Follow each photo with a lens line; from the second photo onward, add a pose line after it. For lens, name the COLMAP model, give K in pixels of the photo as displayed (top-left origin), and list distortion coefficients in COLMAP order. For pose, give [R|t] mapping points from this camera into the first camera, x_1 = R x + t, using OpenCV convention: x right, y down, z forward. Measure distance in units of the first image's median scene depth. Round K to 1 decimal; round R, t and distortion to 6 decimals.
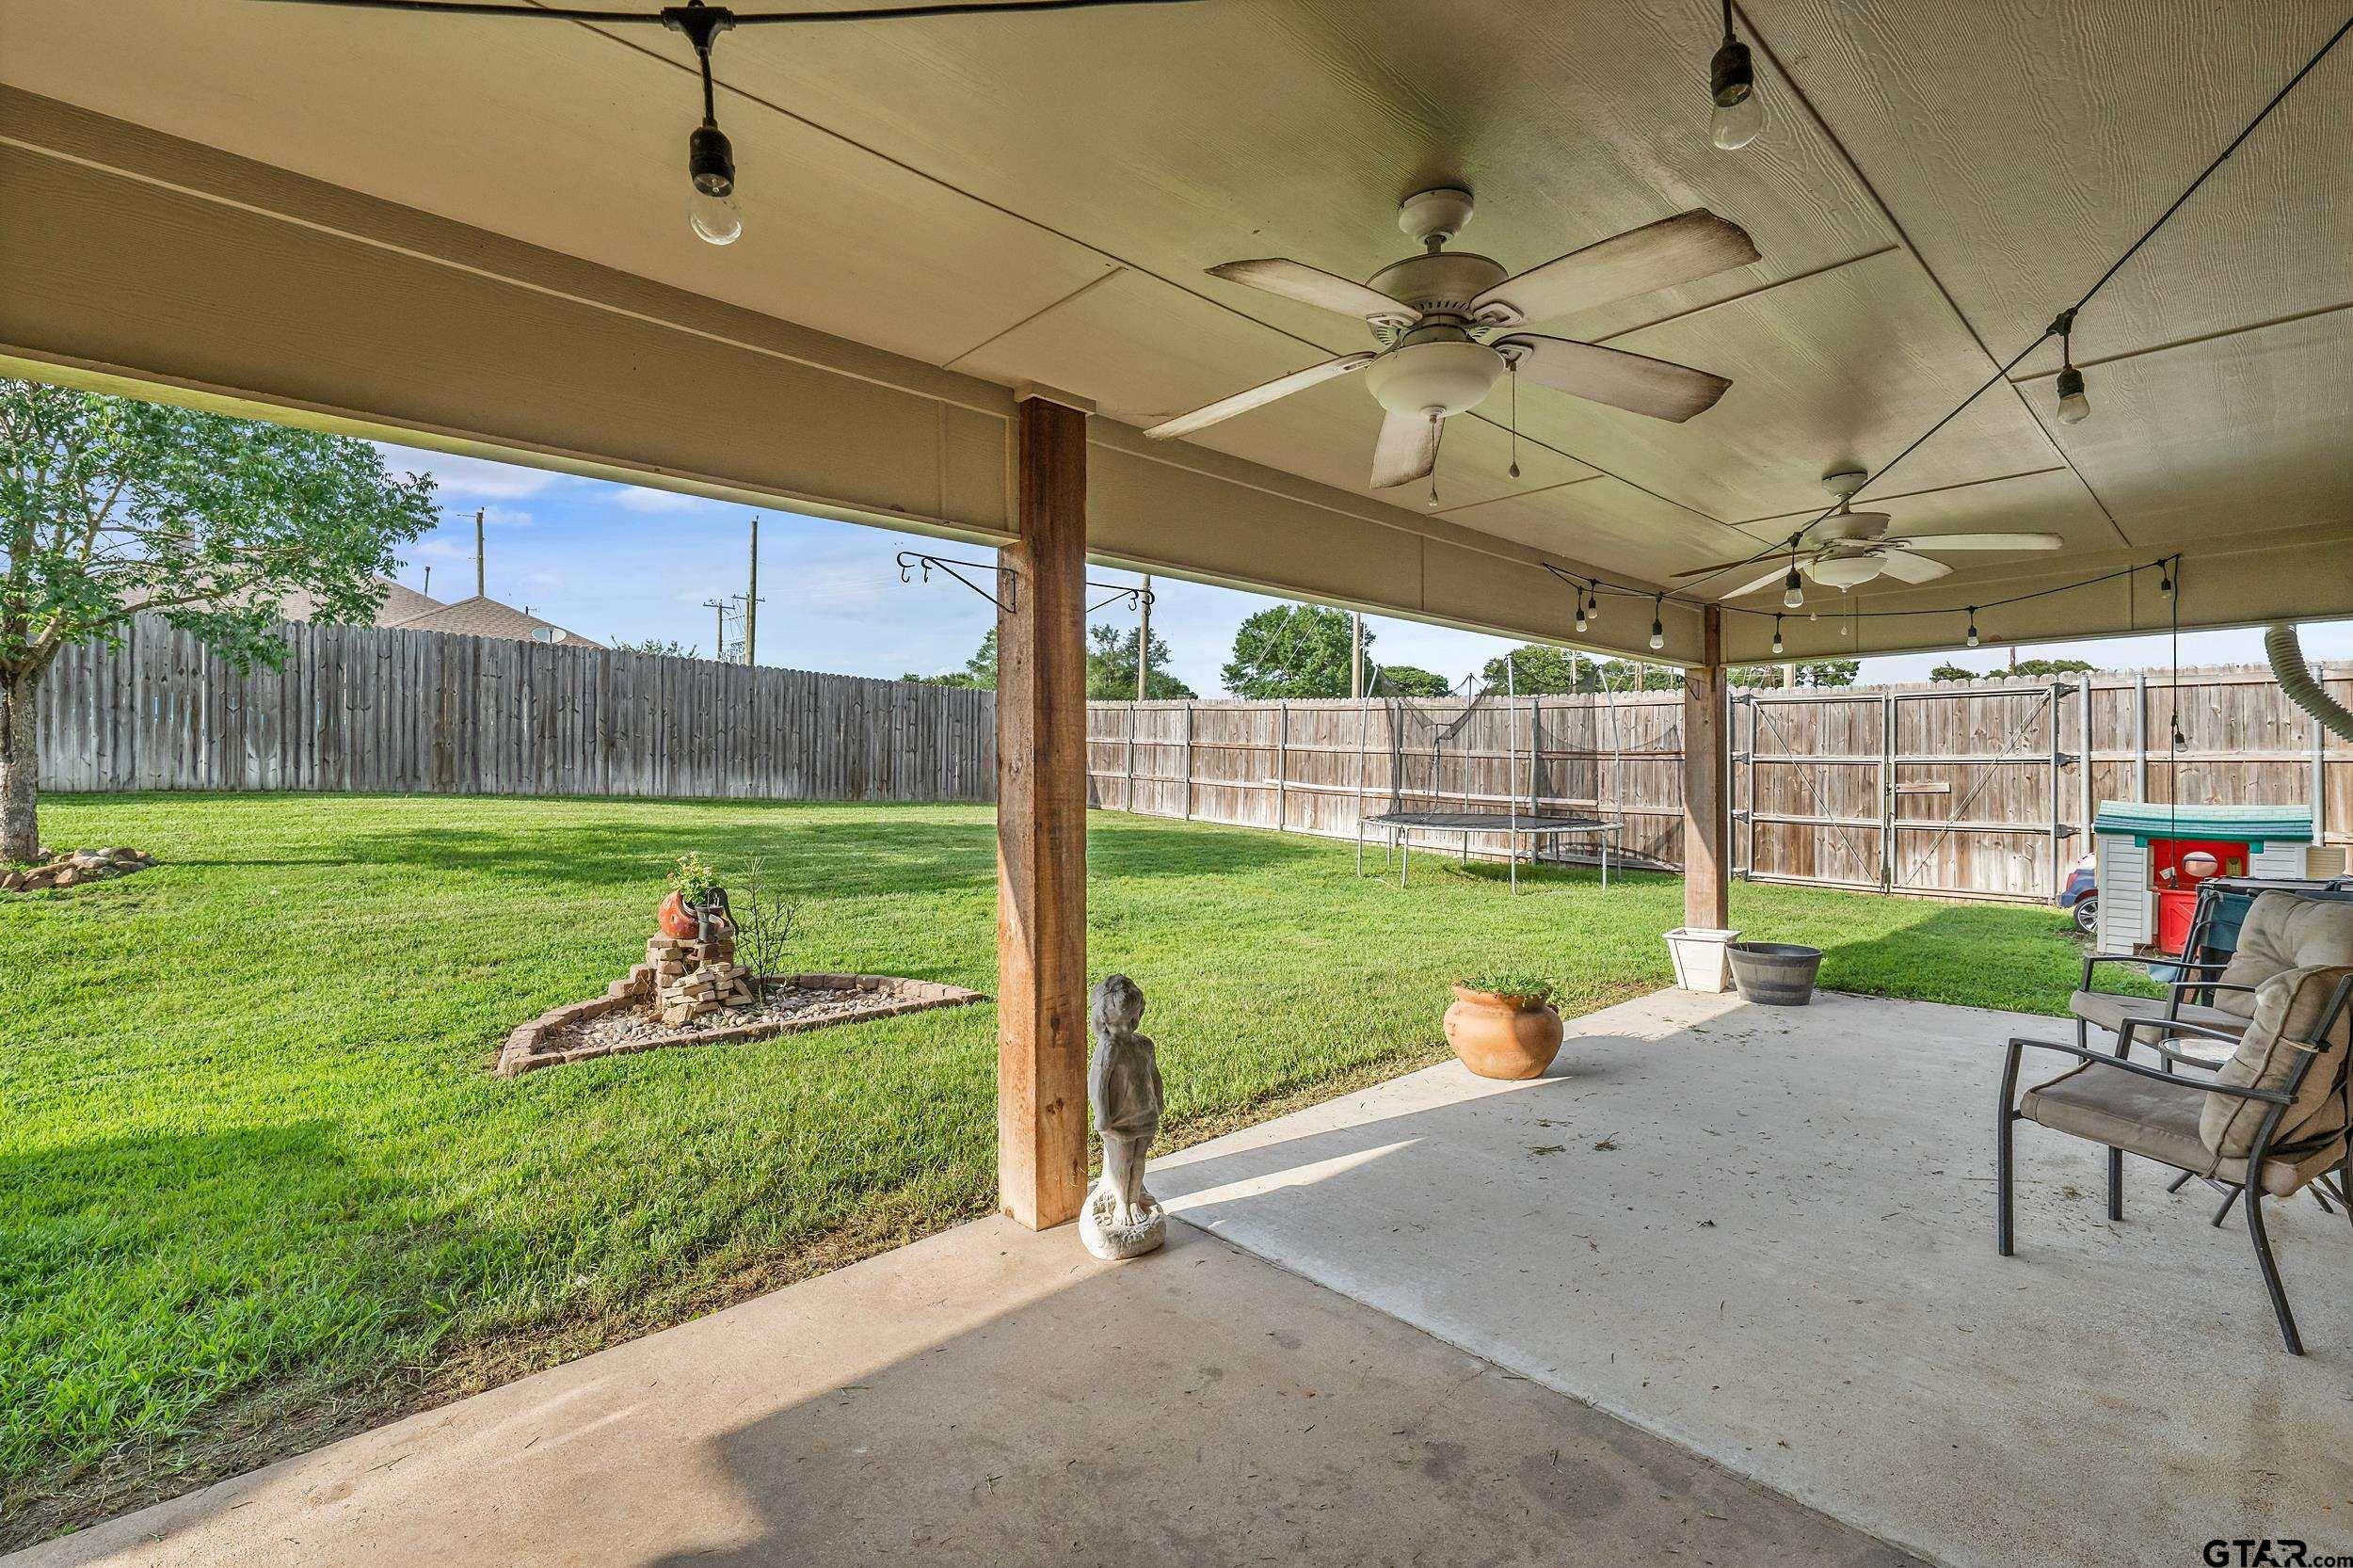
lens RADIAL K [[1053.8, 0, 1176.6], [0, 1053.8, 780.1], [0, 0, 1]] dist [-0.000353, -0.000379]
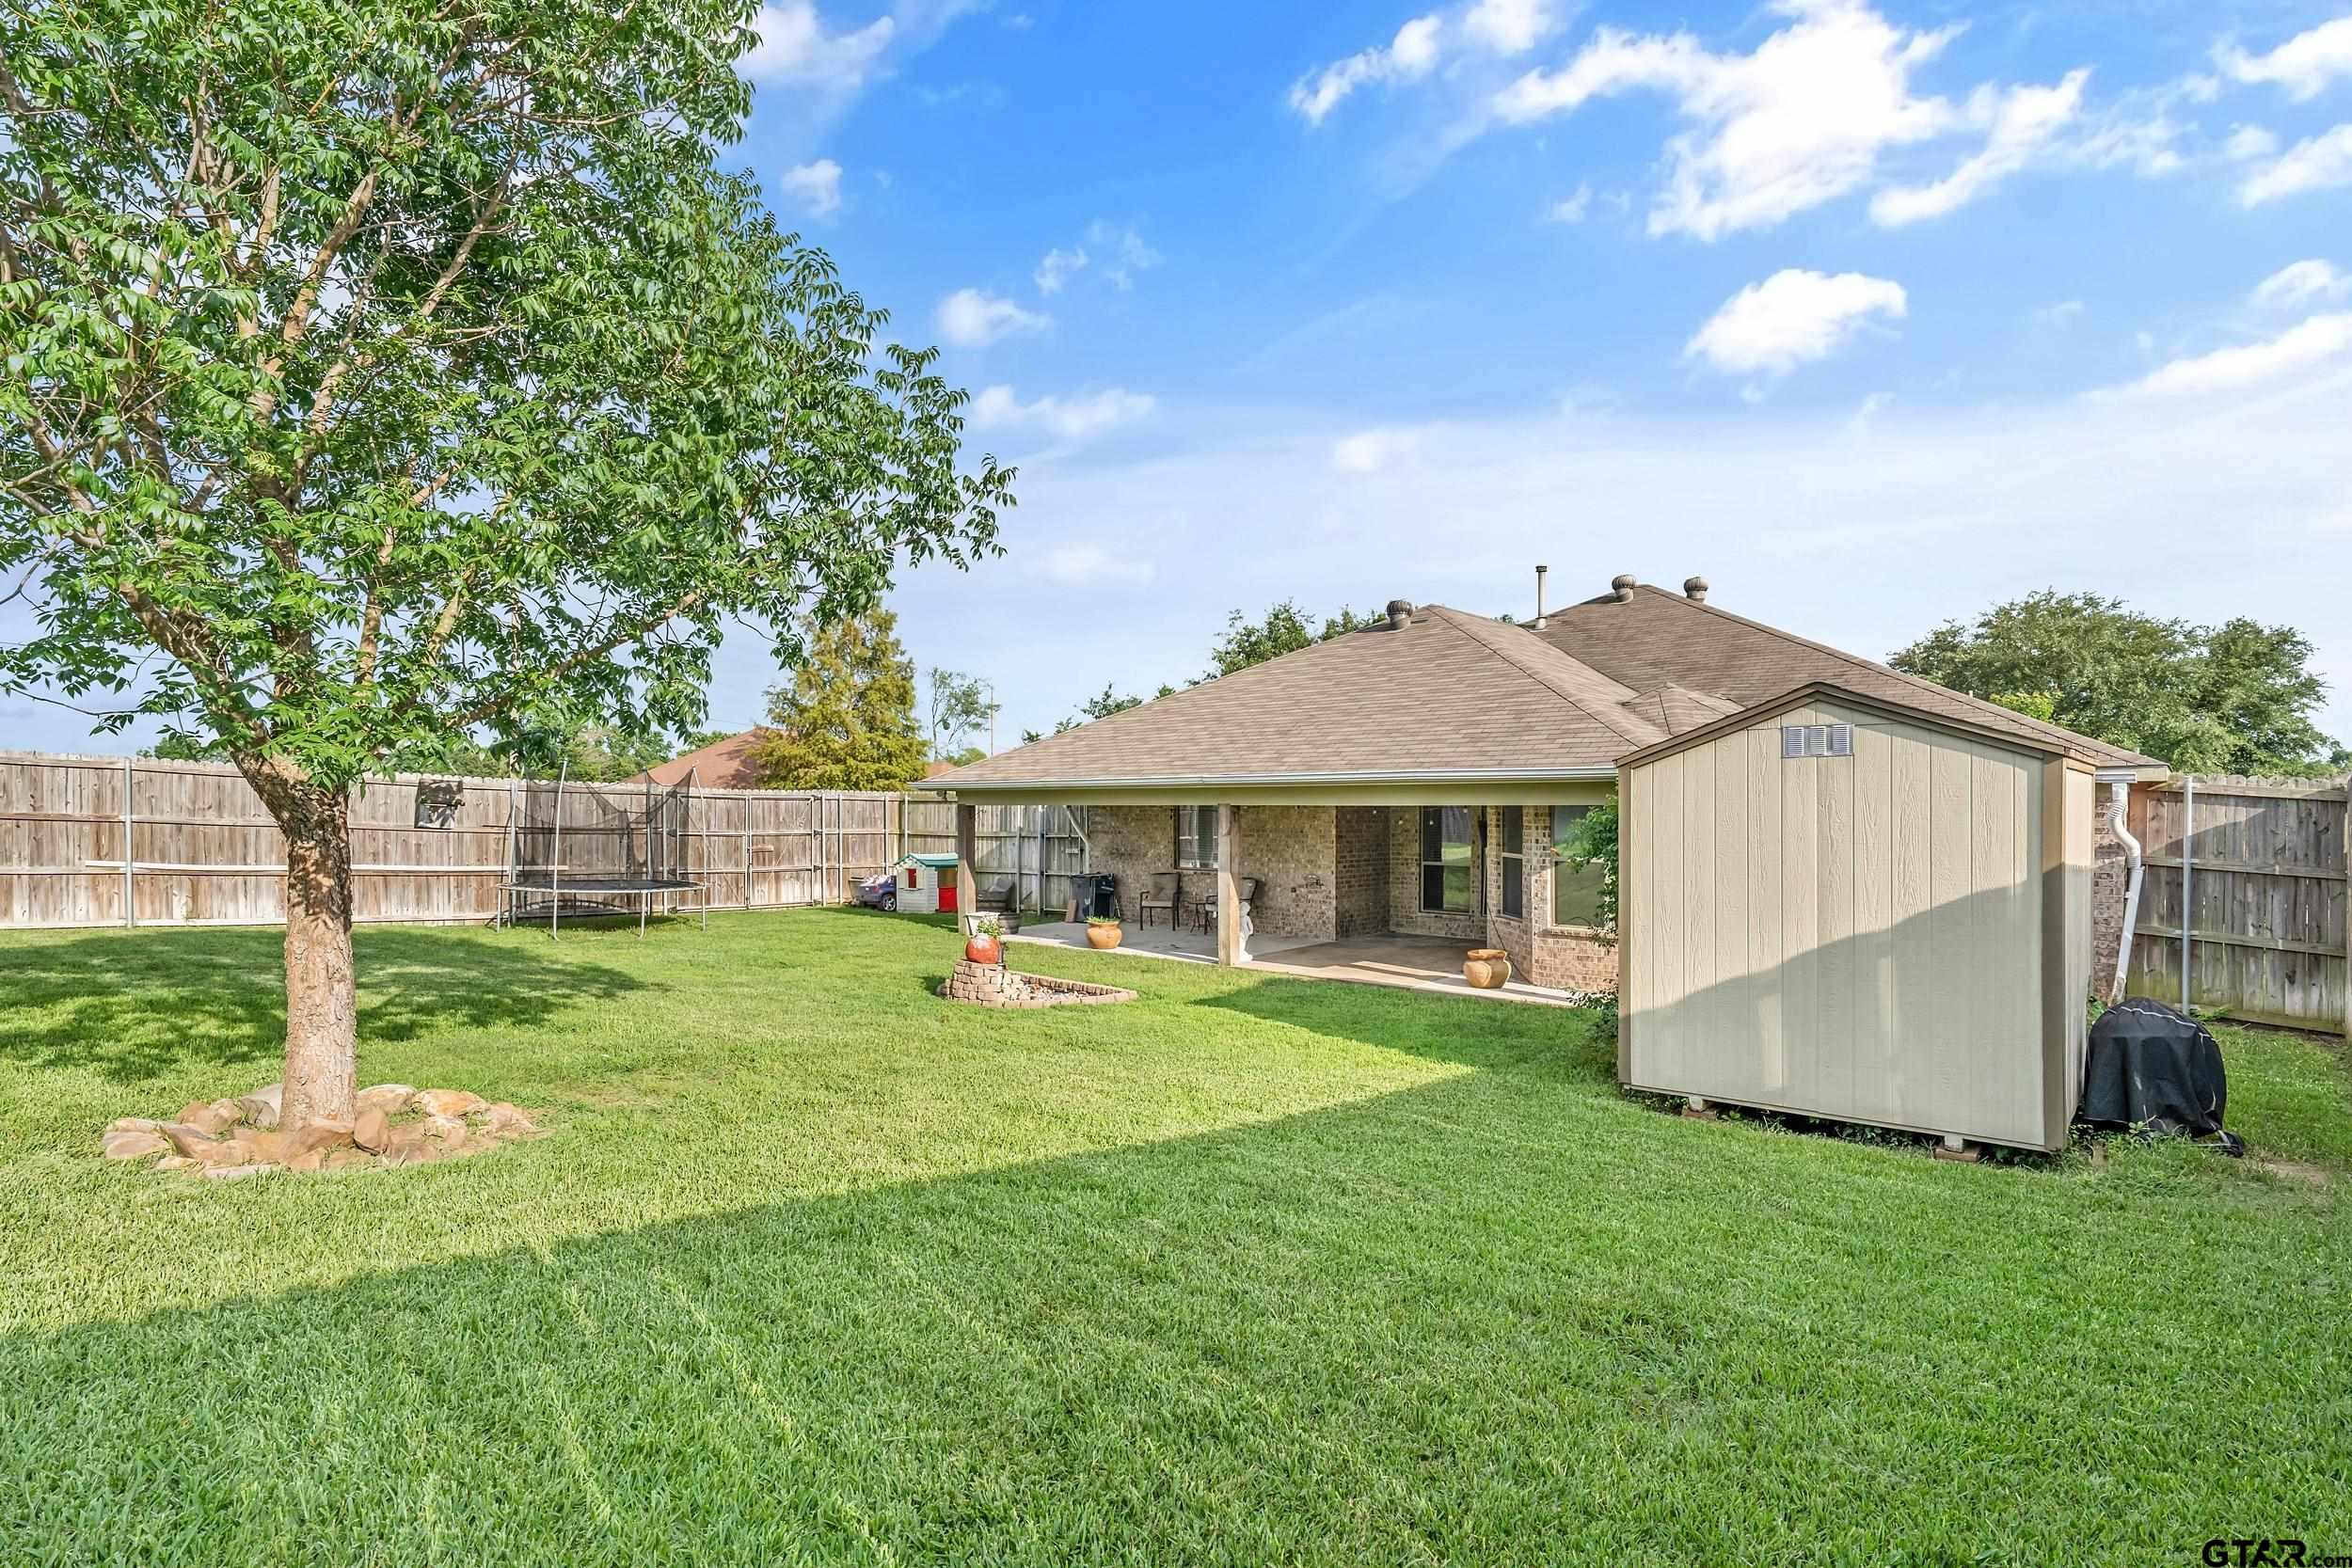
lens RADIAL K [[1196.9, 0, 1176.5], [0, 1196.9, 792.9], [0, 0, 1]] dist [-0.000132, 0.000005]
pose [[-0.166033, 0.008291, 0.986085, -1.189792], [-0.004595, 0.999947, -0.009182, -0.060633], [-0.986110, -0.006055, -0.165986, 0.534158]]
